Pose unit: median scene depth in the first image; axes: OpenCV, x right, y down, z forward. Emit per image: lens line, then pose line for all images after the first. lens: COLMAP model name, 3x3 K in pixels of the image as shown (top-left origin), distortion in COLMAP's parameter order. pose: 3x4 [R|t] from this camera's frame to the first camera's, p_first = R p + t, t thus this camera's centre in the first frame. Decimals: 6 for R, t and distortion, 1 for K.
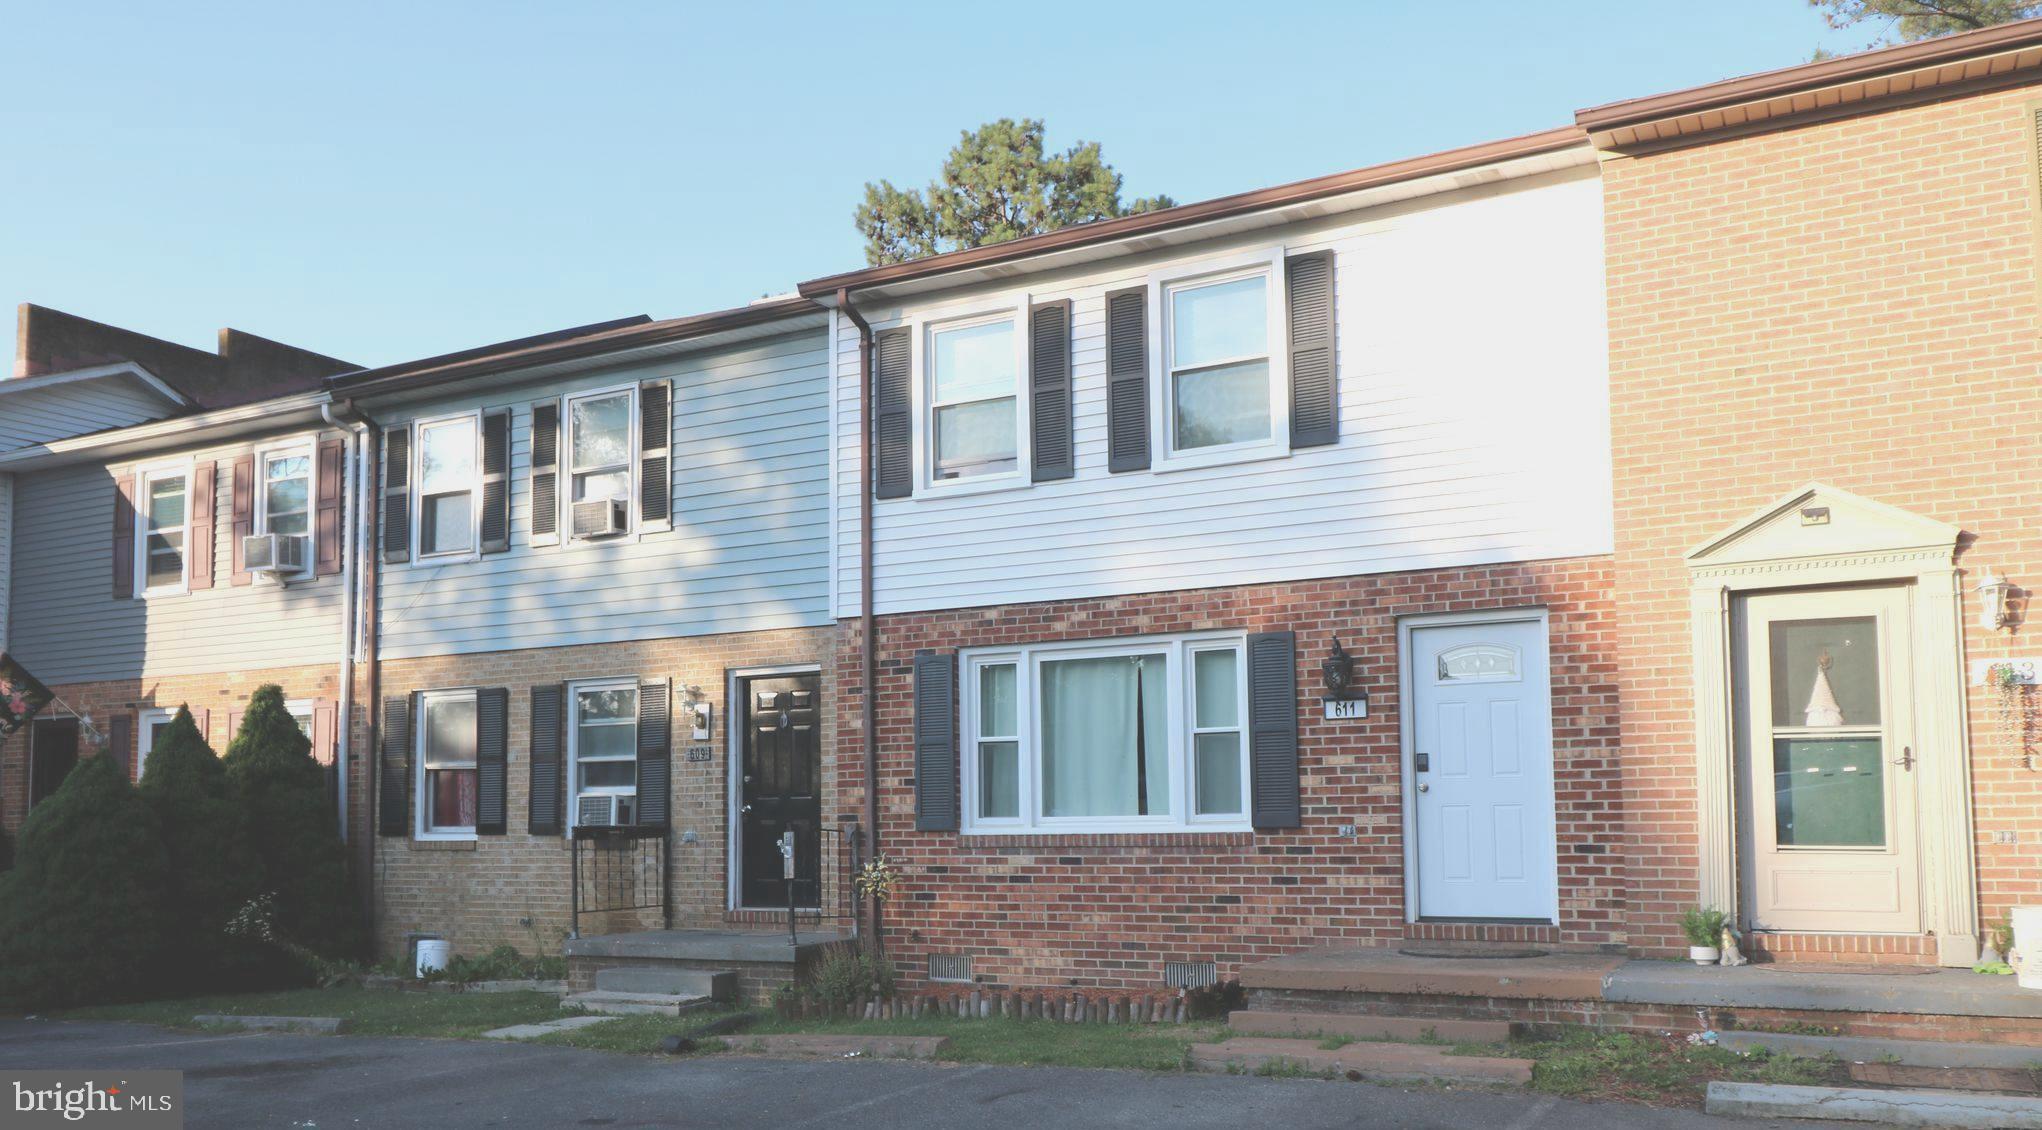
lens RADIAL K [[2171.1, 0, 1023.2], [0, 2171.1, 569.4], [0, 0, 1]] dist [0.005858, 0.000000]
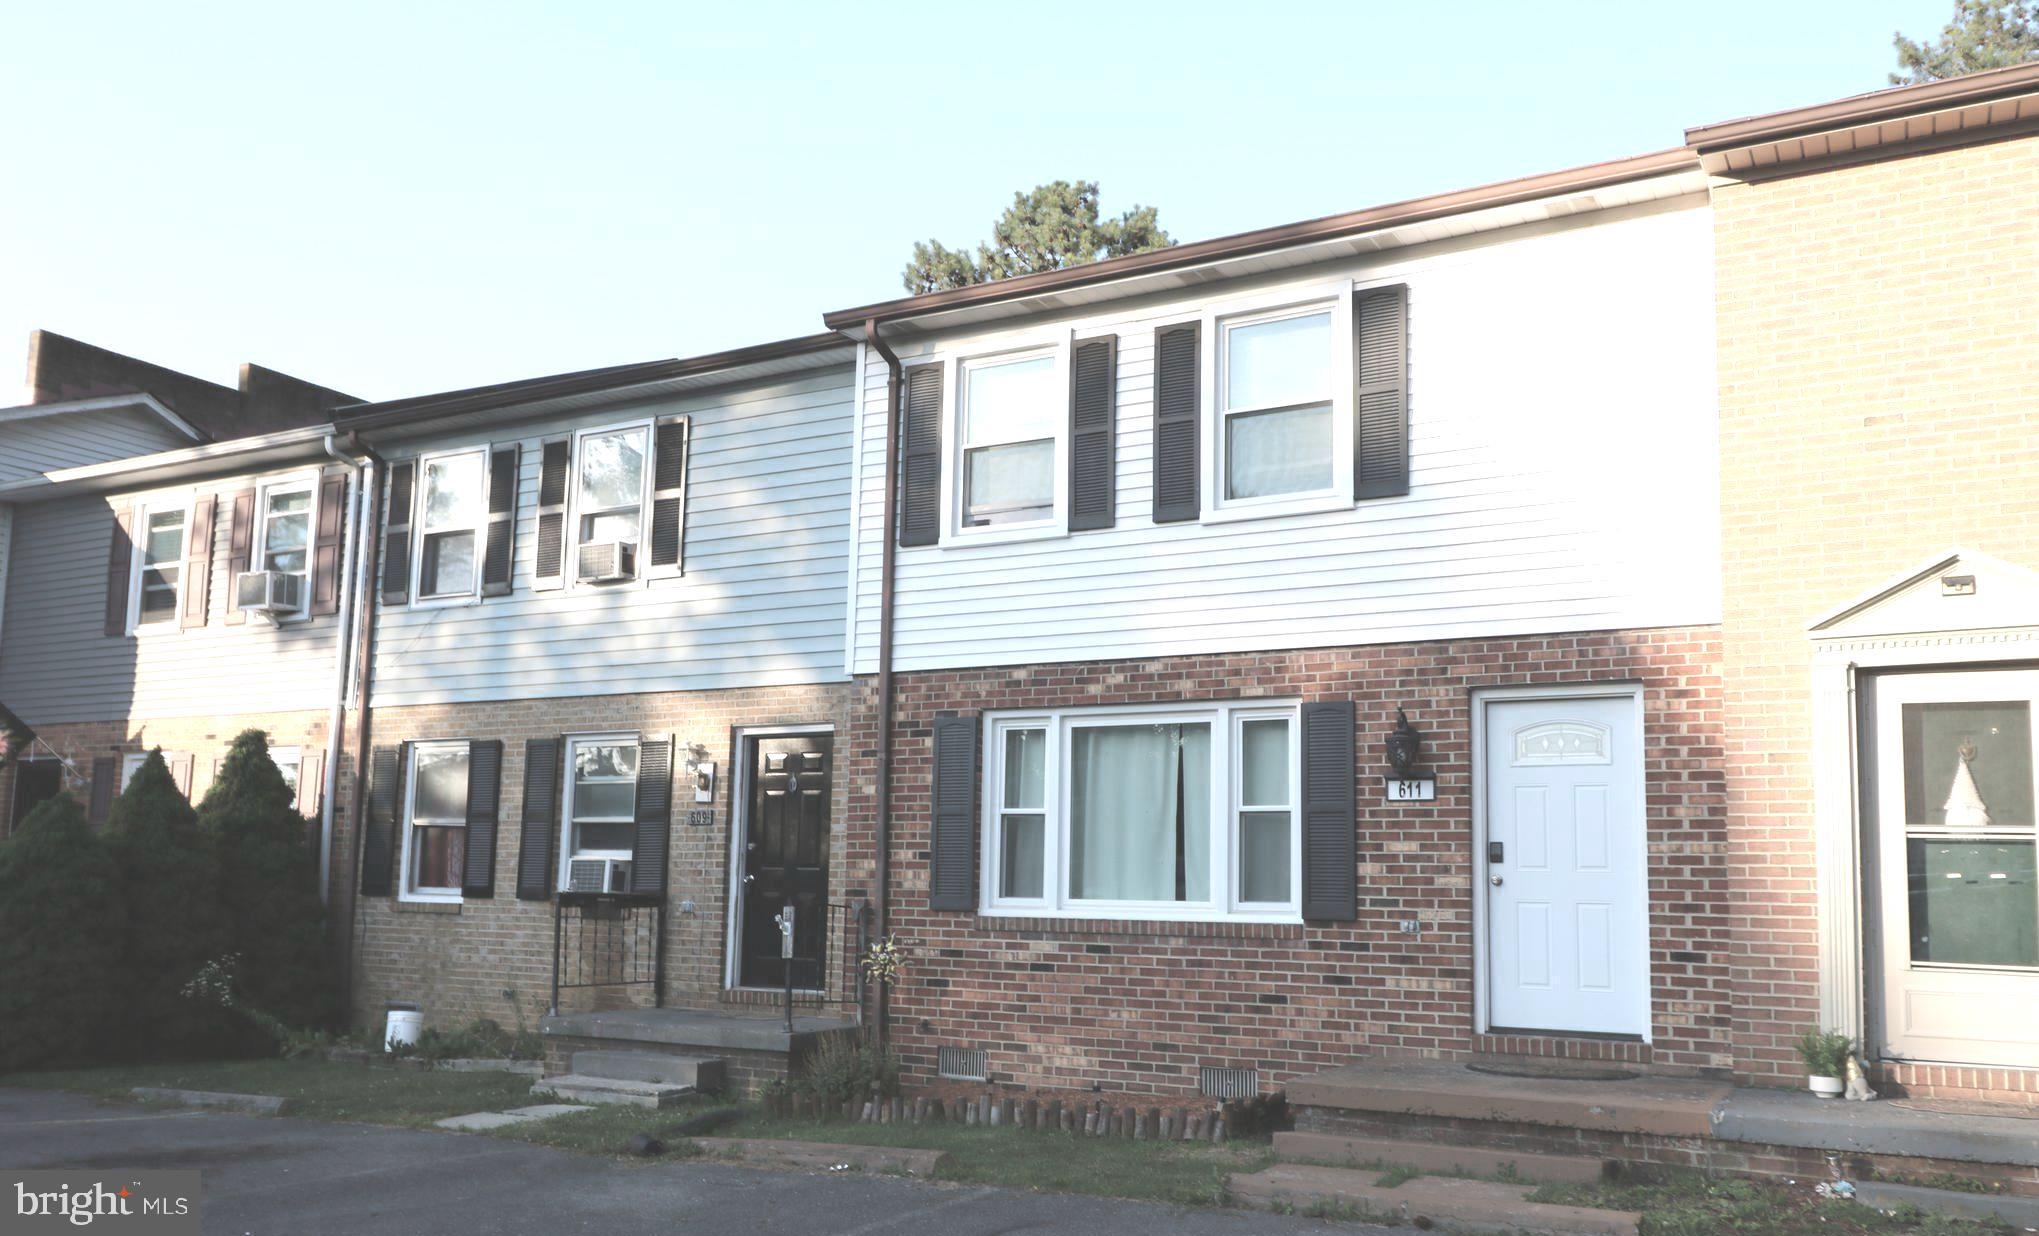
lens RADIAL K [[1964.1, 0, 1016.3], [0, 1964.1, 614.2], [0, 0, 1]] dist [0.011372, 0.000000]
pose [[0.999065, 0.028119, -0.032838, 0.010281], [-0.028917, 0.999291, -0.024106, 0.015560], [0.032137, 0.025033, 0.999170, 0.175652]]
